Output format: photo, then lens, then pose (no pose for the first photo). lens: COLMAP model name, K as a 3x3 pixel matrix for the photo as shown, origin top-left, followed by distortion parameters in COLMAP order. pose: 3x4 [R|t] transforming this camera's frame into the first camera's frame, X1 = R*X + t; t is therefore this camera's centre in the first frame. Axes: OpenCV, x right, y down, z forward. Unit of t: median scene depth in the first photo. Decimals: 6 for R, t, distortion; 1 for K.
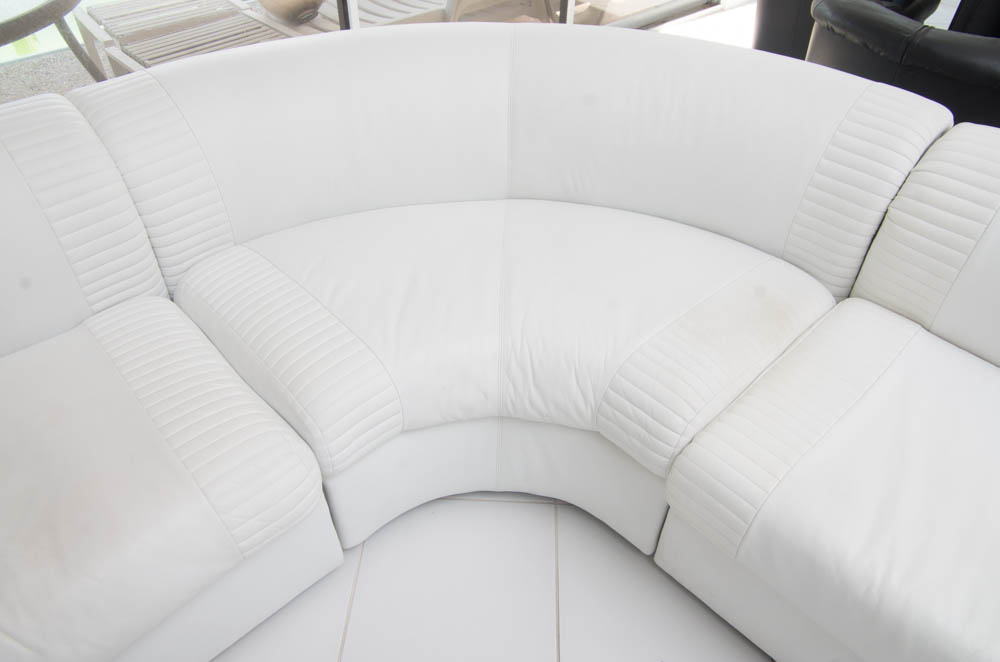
lens RADIAL K [[650.3, 0, 500.0], [0, 650.3, 331.0], [0, 0, 1]] dist [-0.004063, -0.038799]
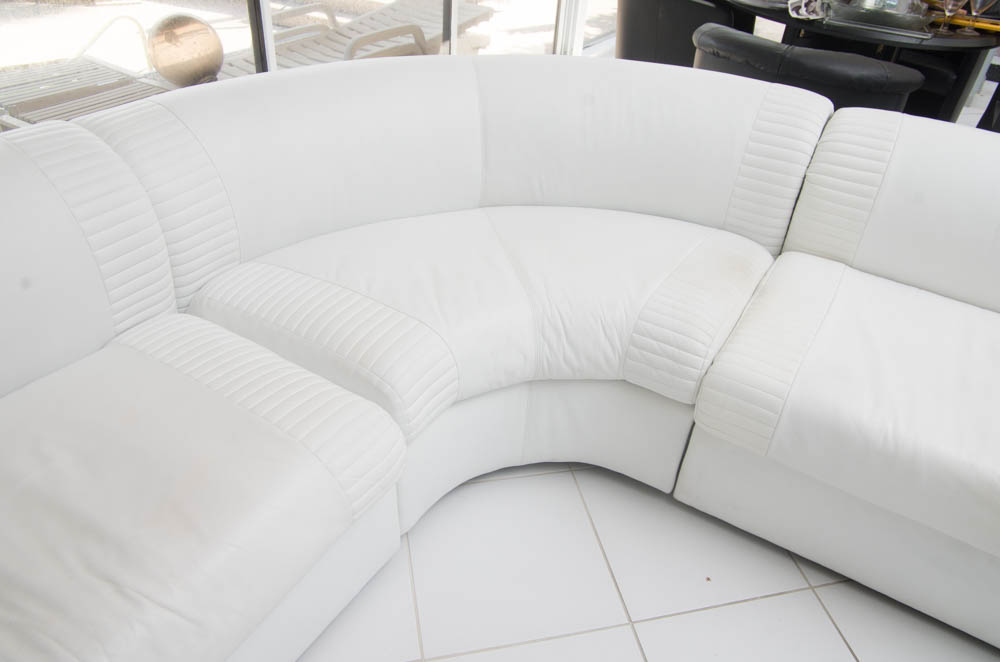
lens RADIAL K [[650.3, 0, 500.0], [0, 650.3, 331.0], [0, 0, 1]] dist [-0.004063, -0.038799]
pose [[0.969261, -0.119135, 0.215268, -0.286036], [0.142417, 0.985136, -0.096044, 0.148660], [-0.200626, 0.123750, 0.971821, -0.070522]]
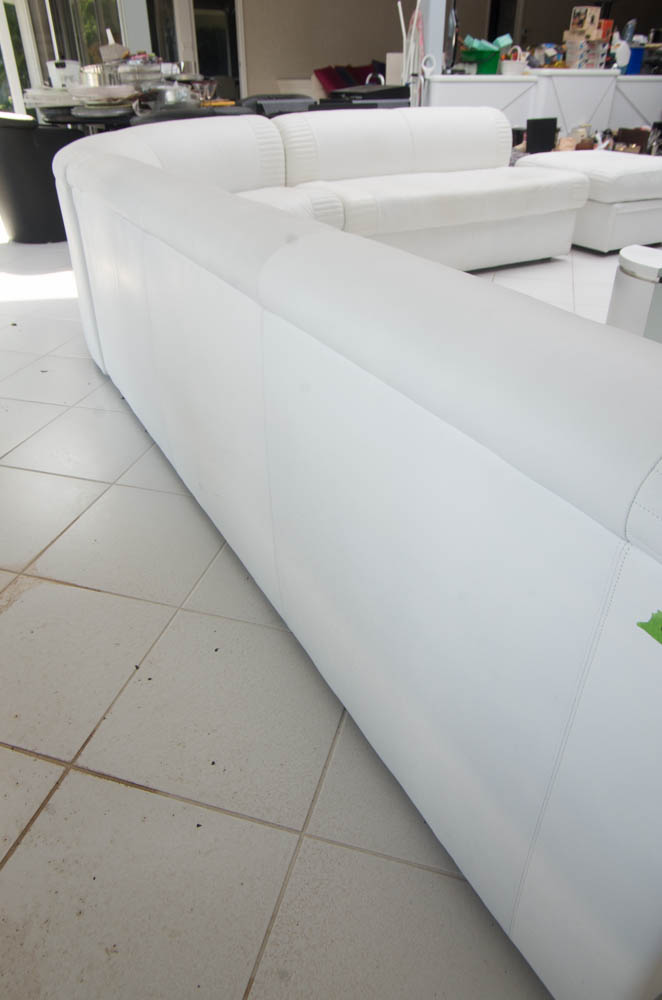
lens RADIAL K [[650.3, 0, 331.0], [0, 650.3, 500.0], [0, 0, 1]] dist [-0.004063, -0.038799]
pose [[0.241157, -0.540104, 0.806307, -2.306455], [0.663306, 0.698211, 0.269309, 0.235777], [-0.708427, 0.469883, 0.526632, 0.134694]]
